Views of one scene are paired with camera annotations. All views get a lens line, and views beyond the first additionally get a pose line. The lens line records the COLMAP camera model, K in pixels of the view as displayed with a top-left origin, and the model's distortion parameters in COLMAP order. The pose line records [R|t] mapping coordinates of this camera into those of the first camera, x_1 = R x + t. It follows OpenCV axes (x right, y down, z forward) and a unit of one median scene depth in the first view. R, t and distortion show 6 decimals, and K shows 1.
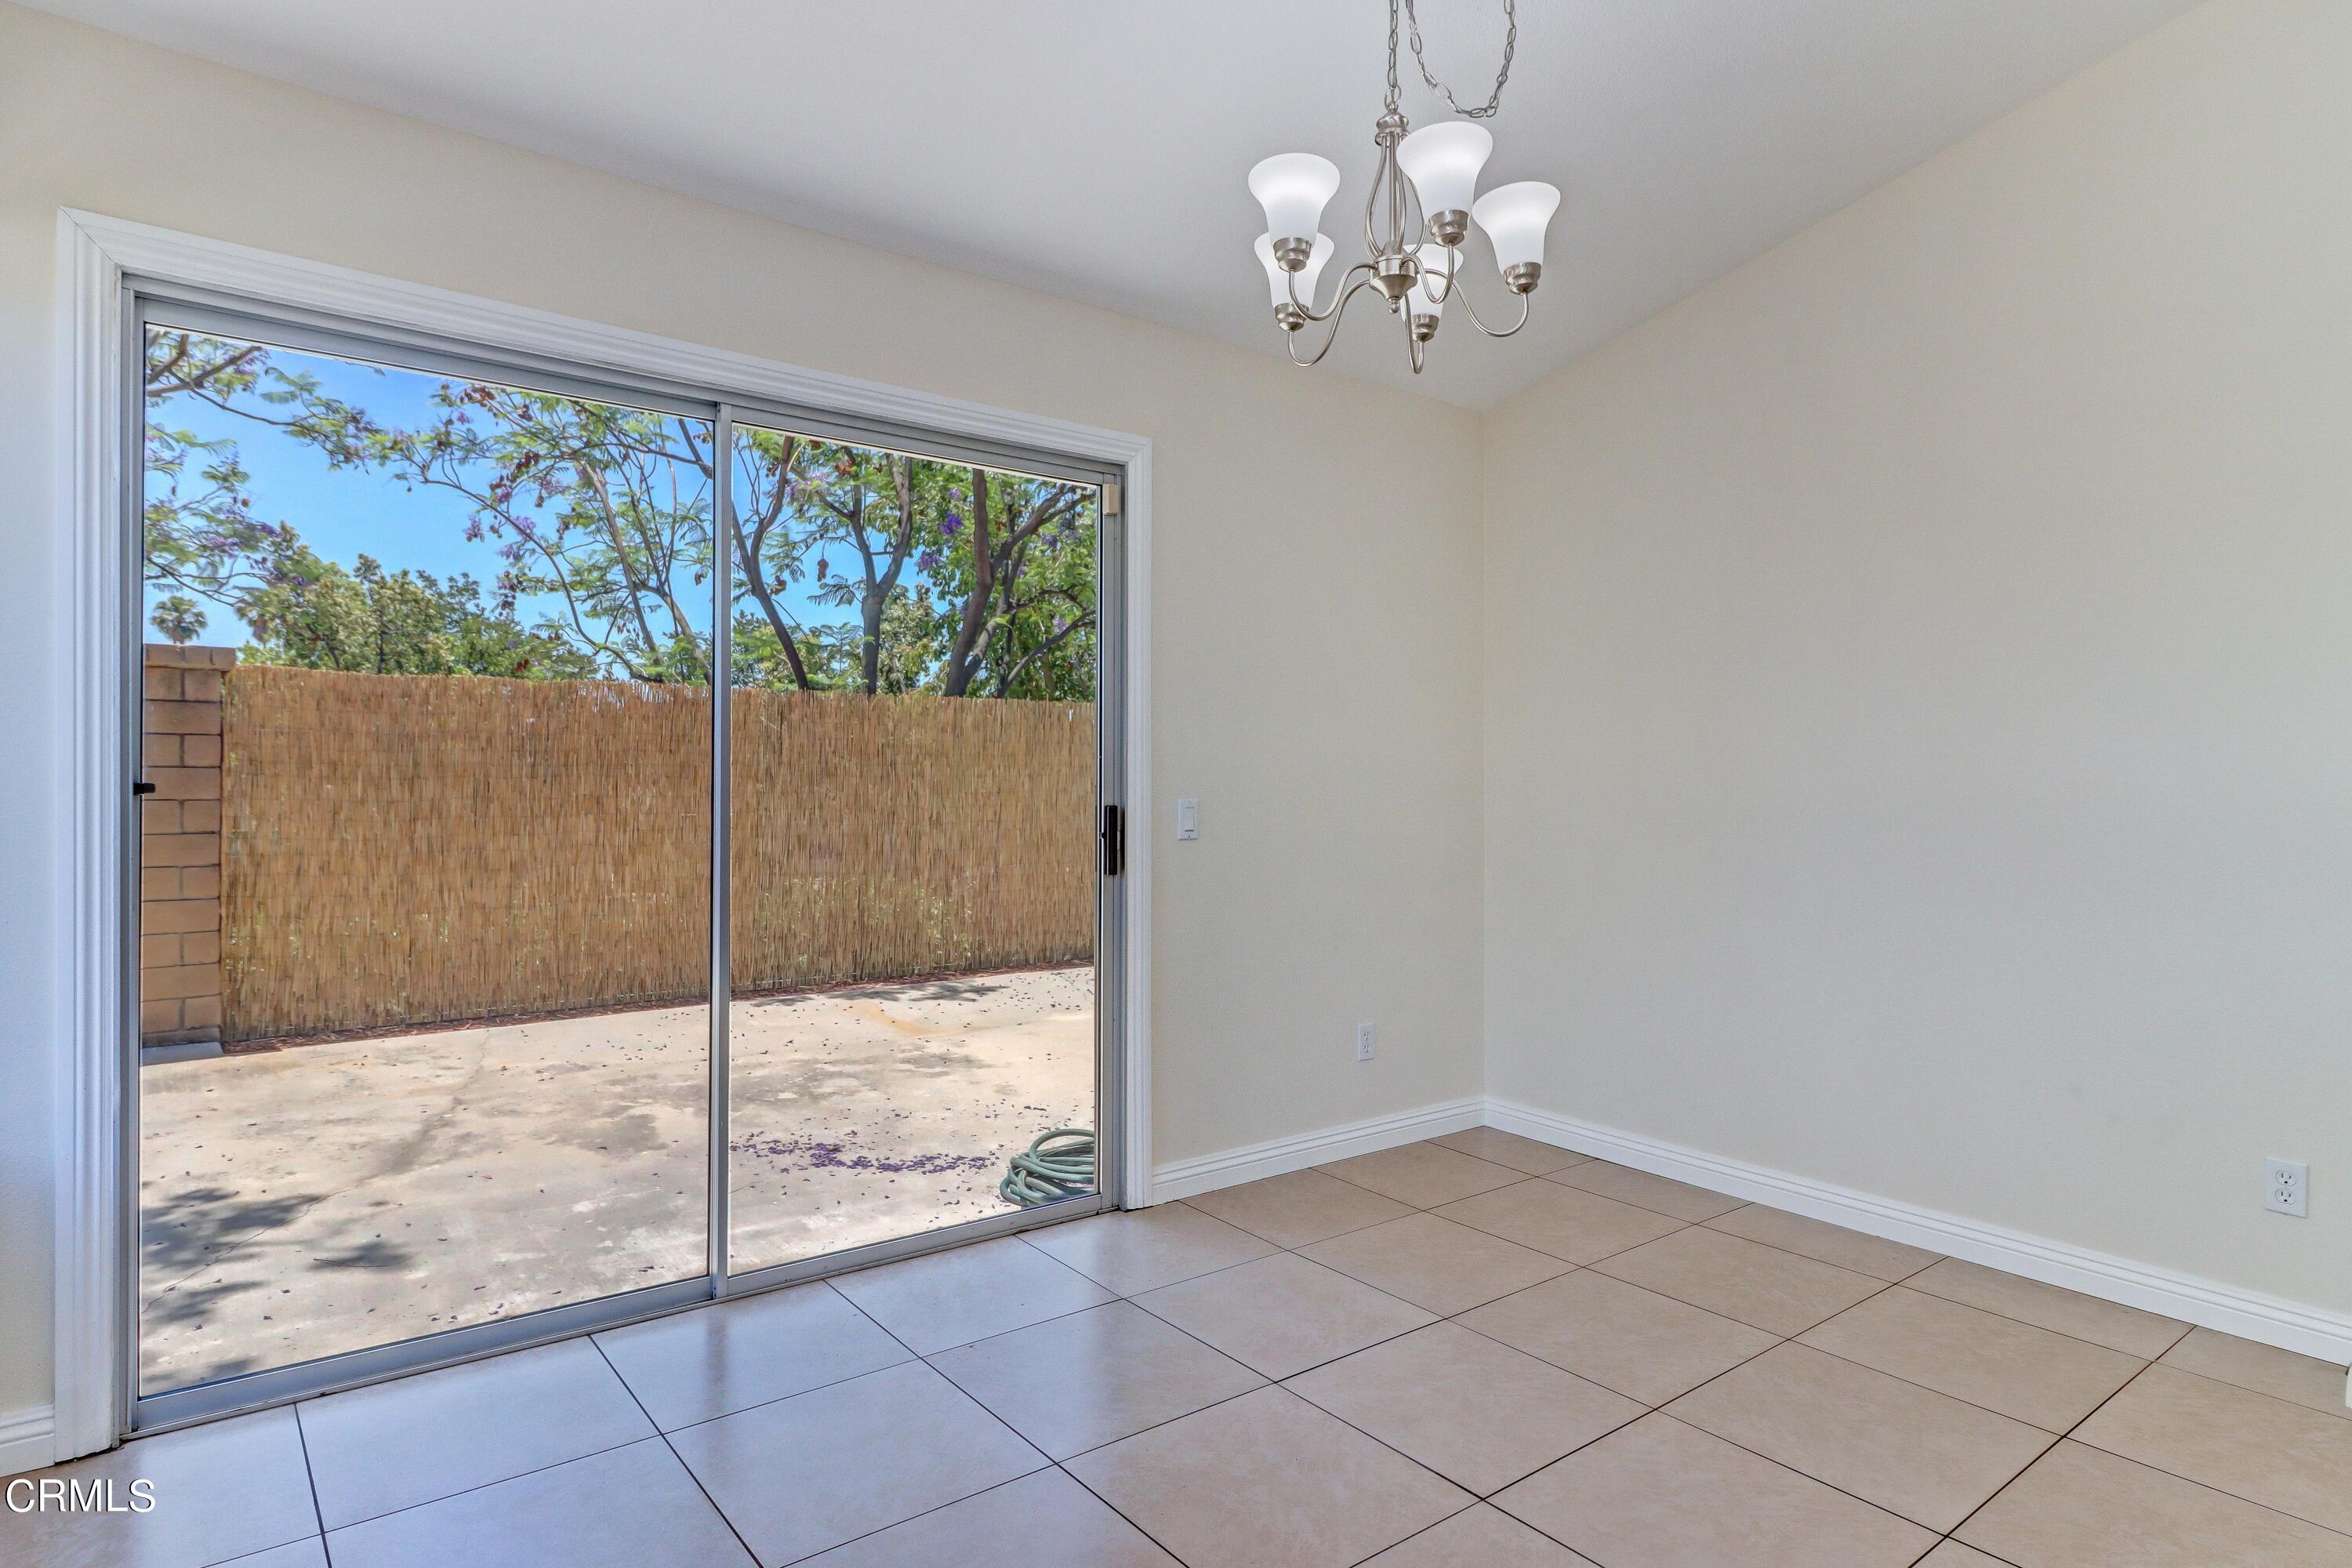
lens RADIAL K [[1300.5, 0, 1190.9], [0, 1300.5, 795.6], [0, 0, 1]] dist [0.002311, -0.003575]
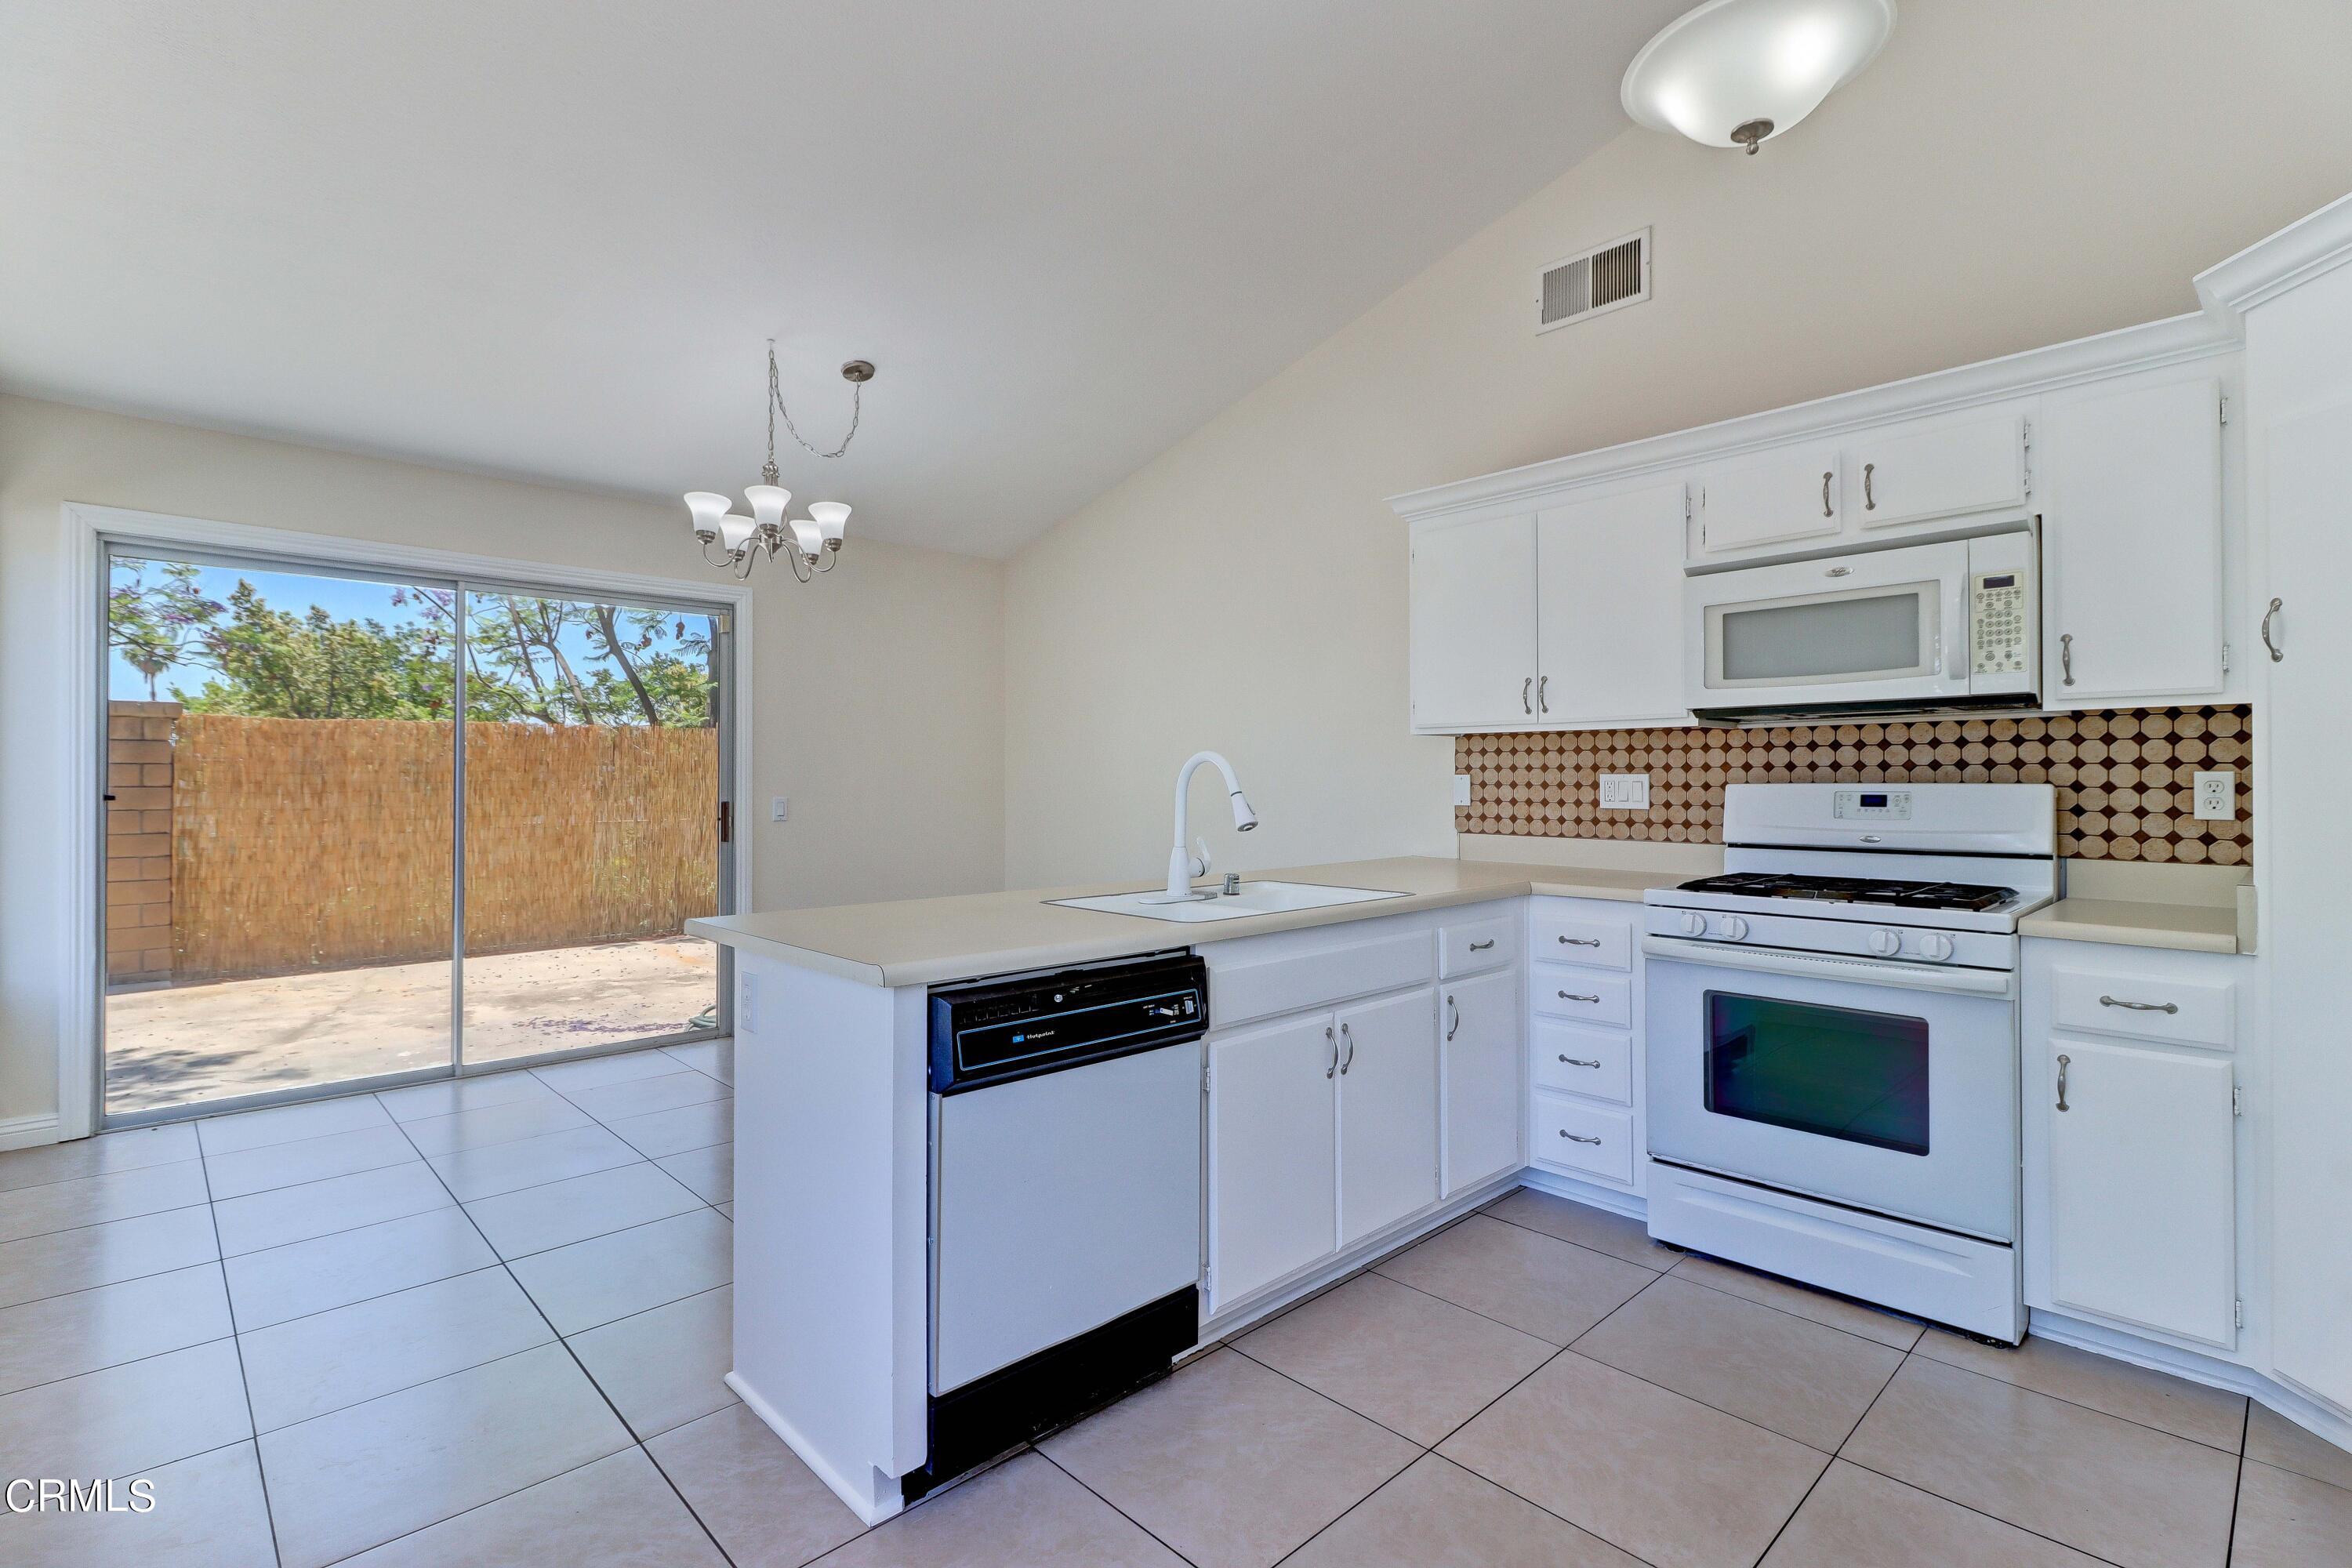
lens RADIAL K [[1087.6, 0, 1183.0], [0, 1087.6, 779.8], [0, 0, 1]] dist [0.018442, -0.012212]
pose [[0.995412, -0.013121, 0.094781, 0.224928], [0.014769, 0.999751, -0.016712, 0.006356], [-0.094538, 0.018036, 0.995358, -0.274840]]
